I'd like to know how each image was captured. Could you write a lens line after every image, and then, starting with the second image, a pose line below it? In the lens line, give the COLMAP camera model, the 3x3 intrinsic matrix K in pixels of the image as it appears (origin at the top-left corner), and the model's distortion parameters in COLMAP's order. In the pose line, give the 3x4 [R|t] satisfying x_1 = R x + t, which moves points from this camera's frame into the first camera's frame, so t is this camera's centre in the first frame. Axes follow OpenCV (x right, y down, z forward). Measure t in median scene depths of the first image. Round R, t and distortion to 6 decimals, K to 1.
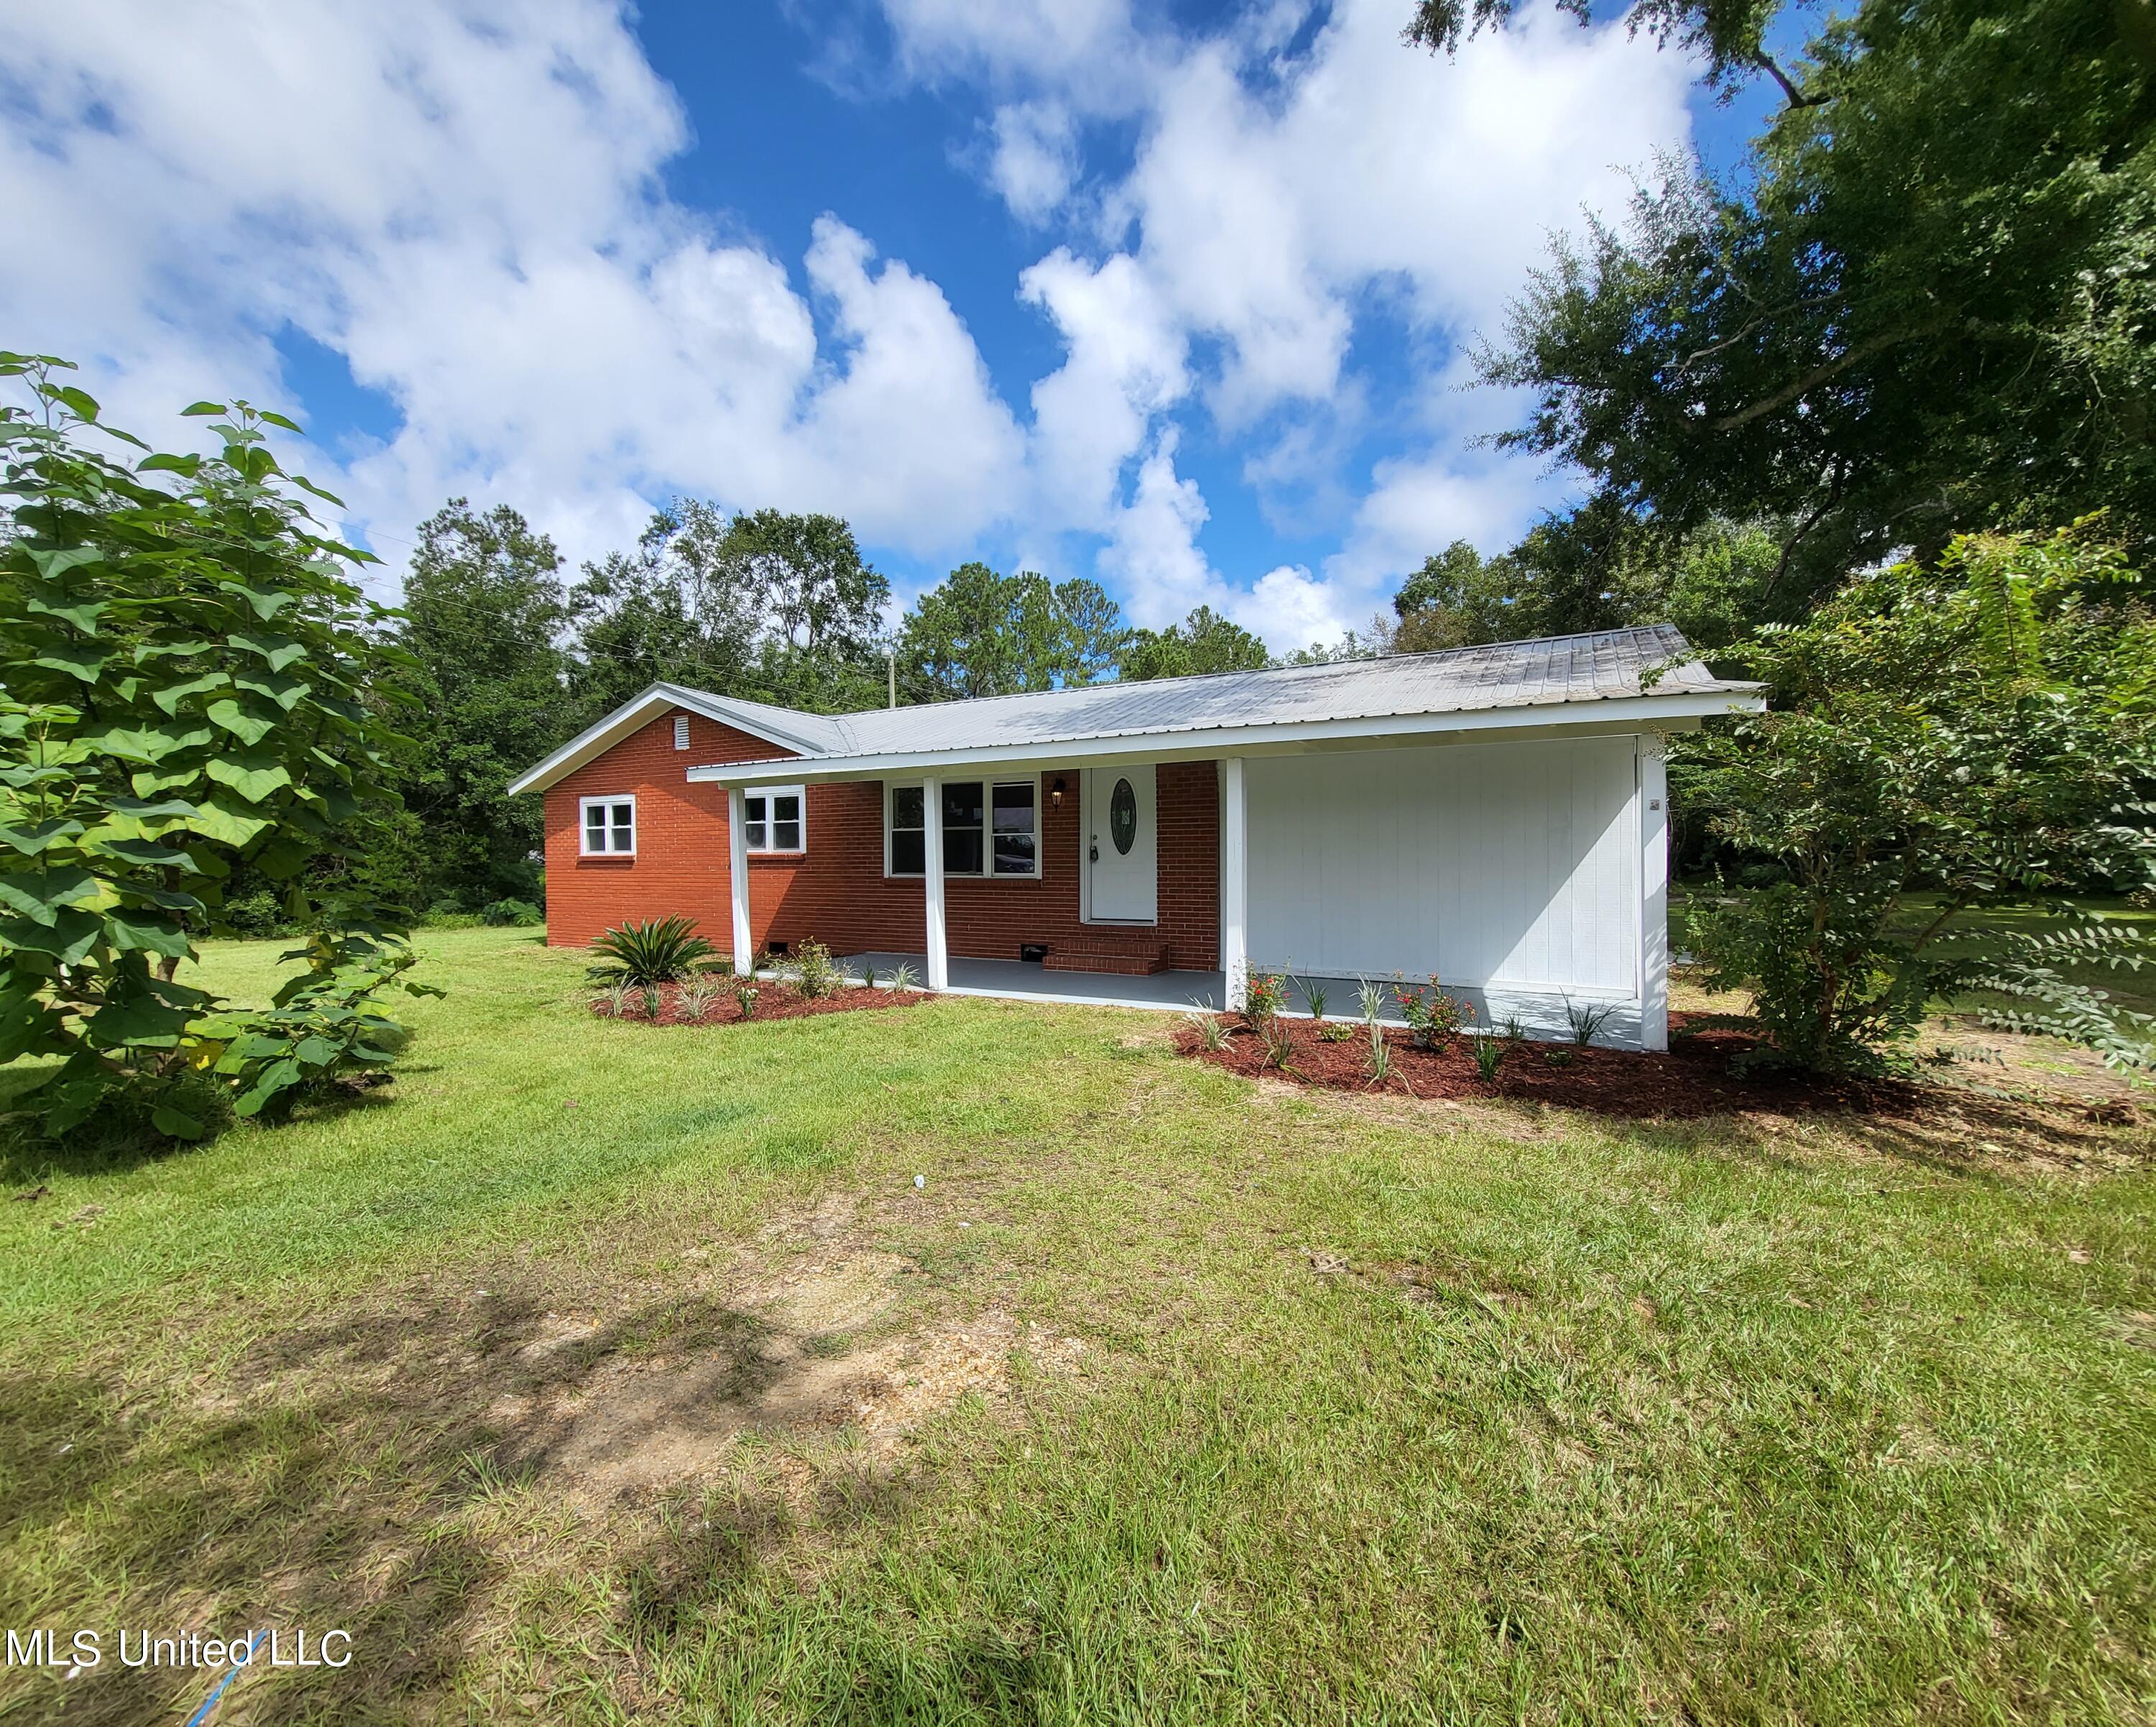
lens RADIAL K [[908.9, 0, 1079.3], [0, 908.9, 862.4], [0, 0, 1]] dist [0.001902, 0.001800]
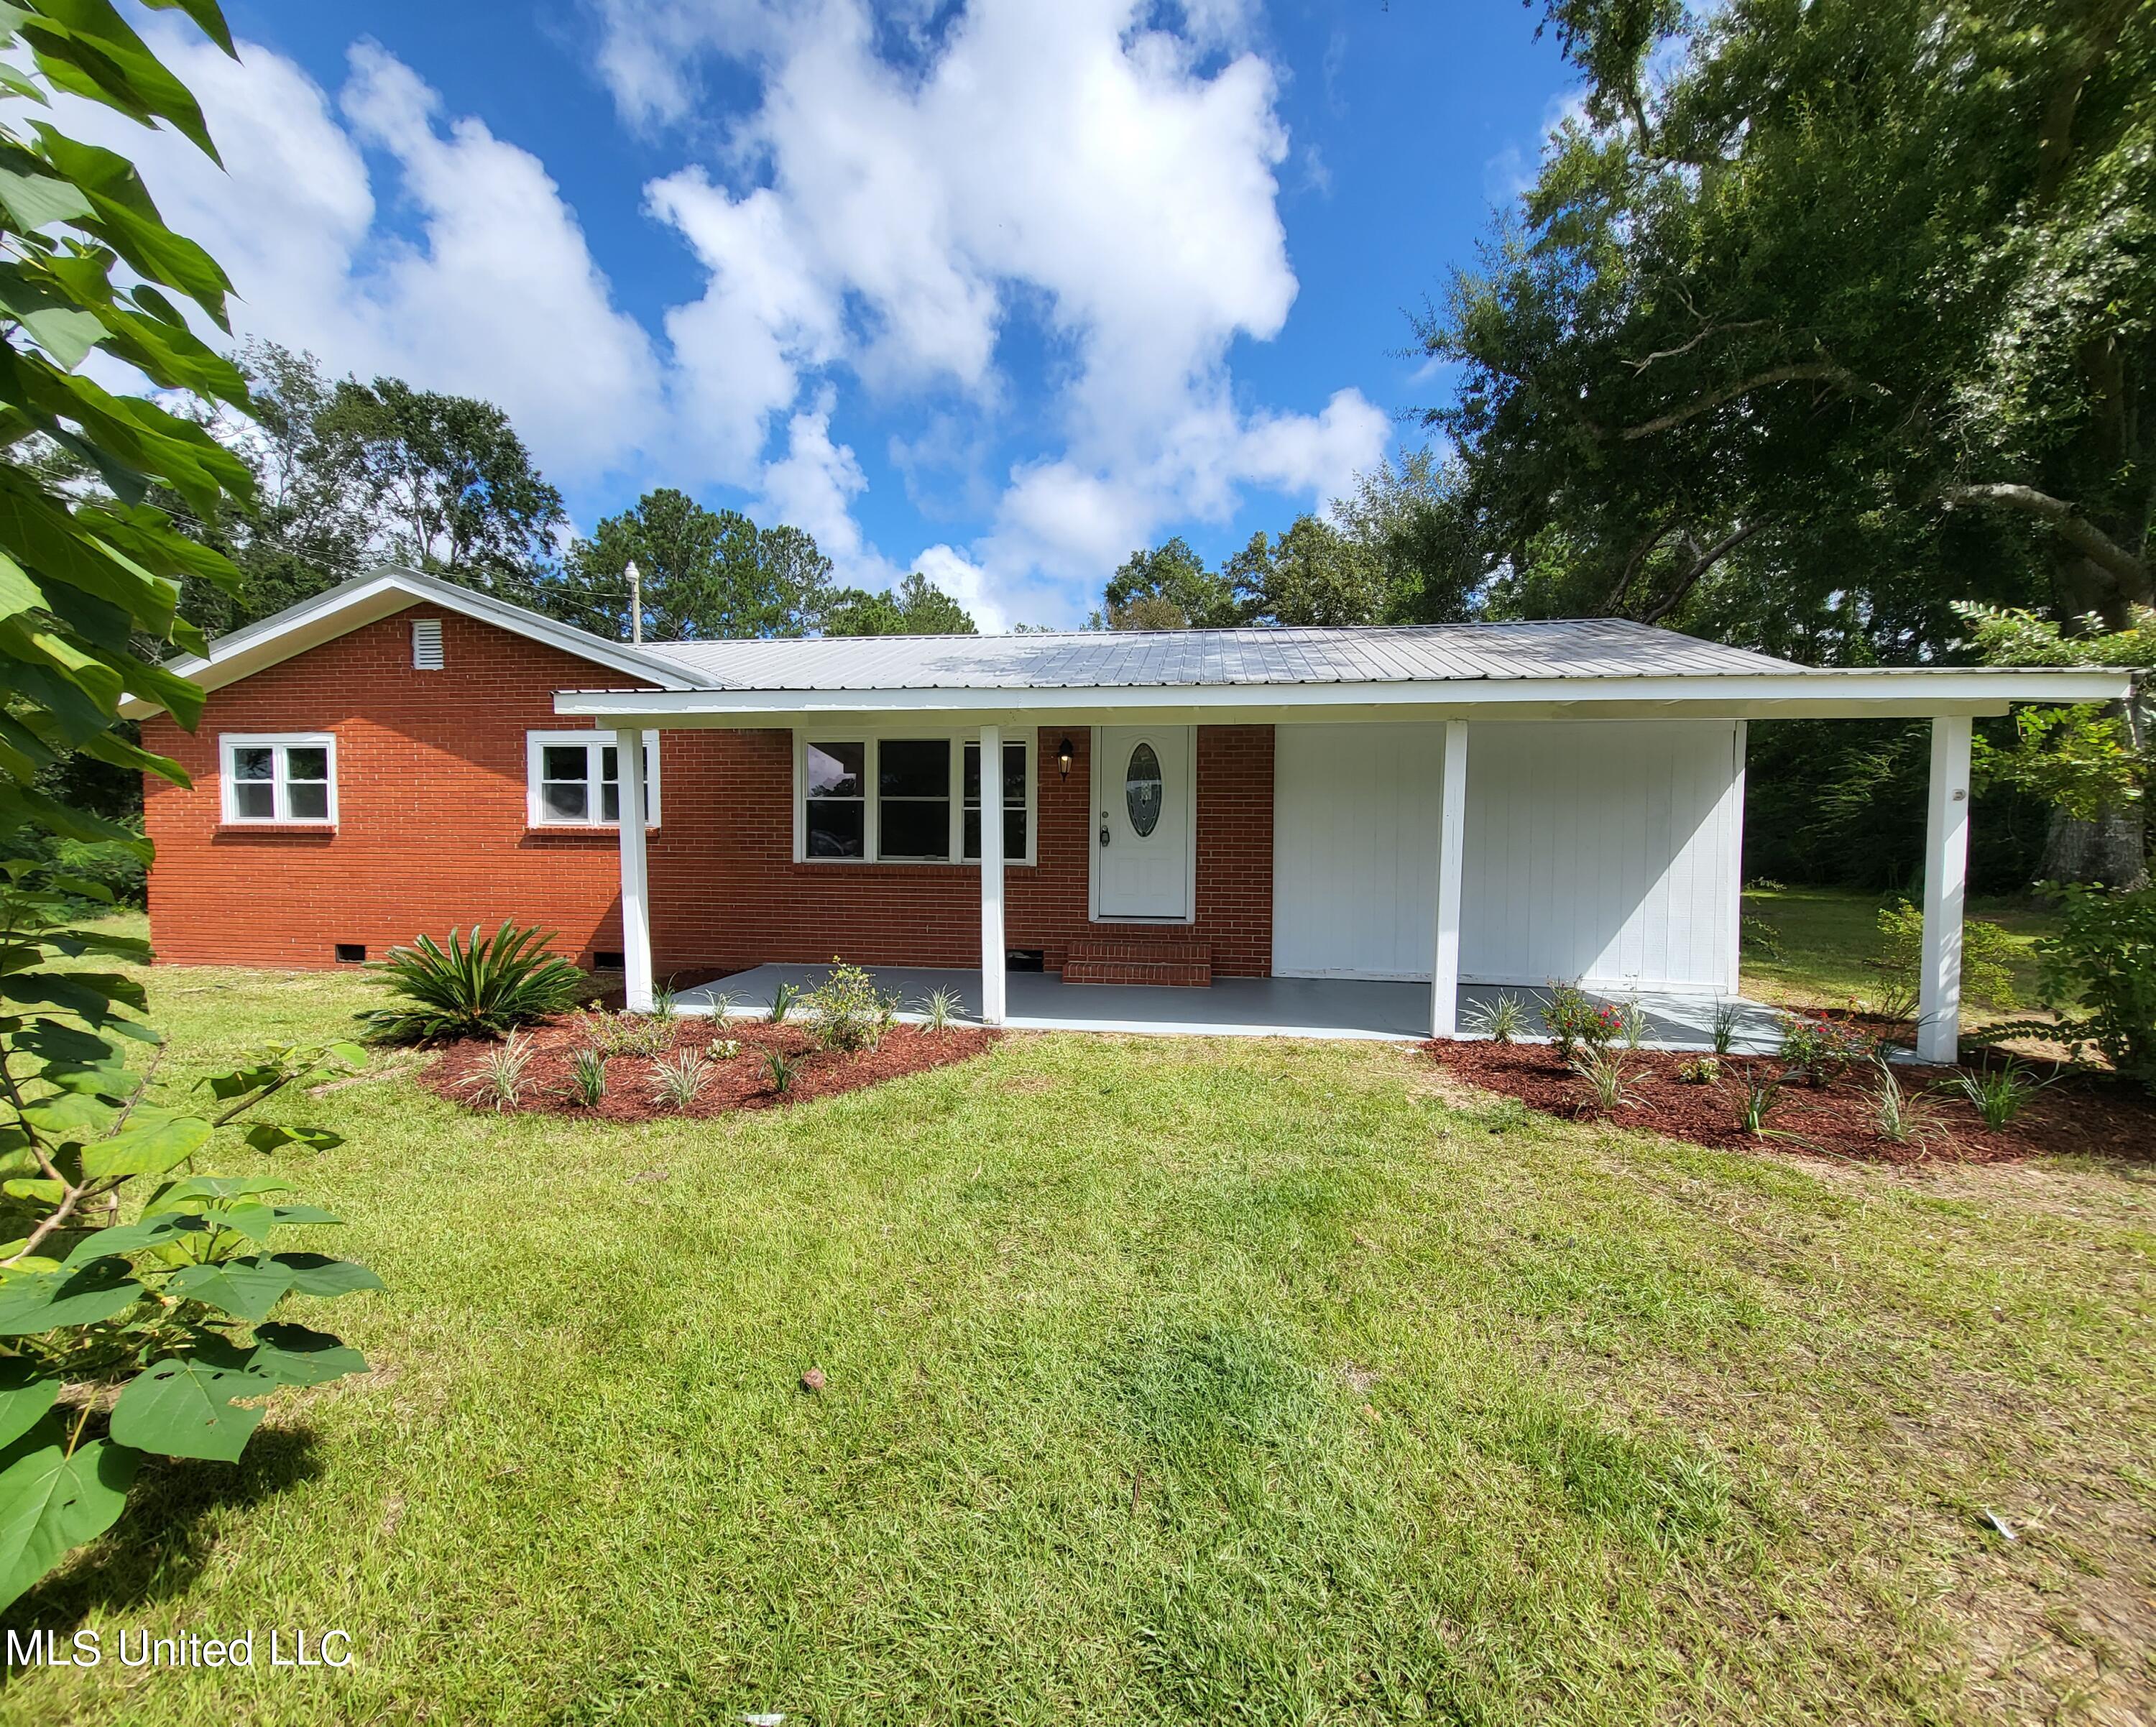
lens RADIAL K [[908.9, 0, 1000.6], [0, 908.9, 858.1], [0, 0, 1]] dist [0.001902, 0.001800]
pose [[0.940428, 0.009636, 0.339856, -0.115860], [-0.014405, 0.999830, 0.011513, 0.000766], [-0.339687, -0.015723, 0.940407, 0.094441]]
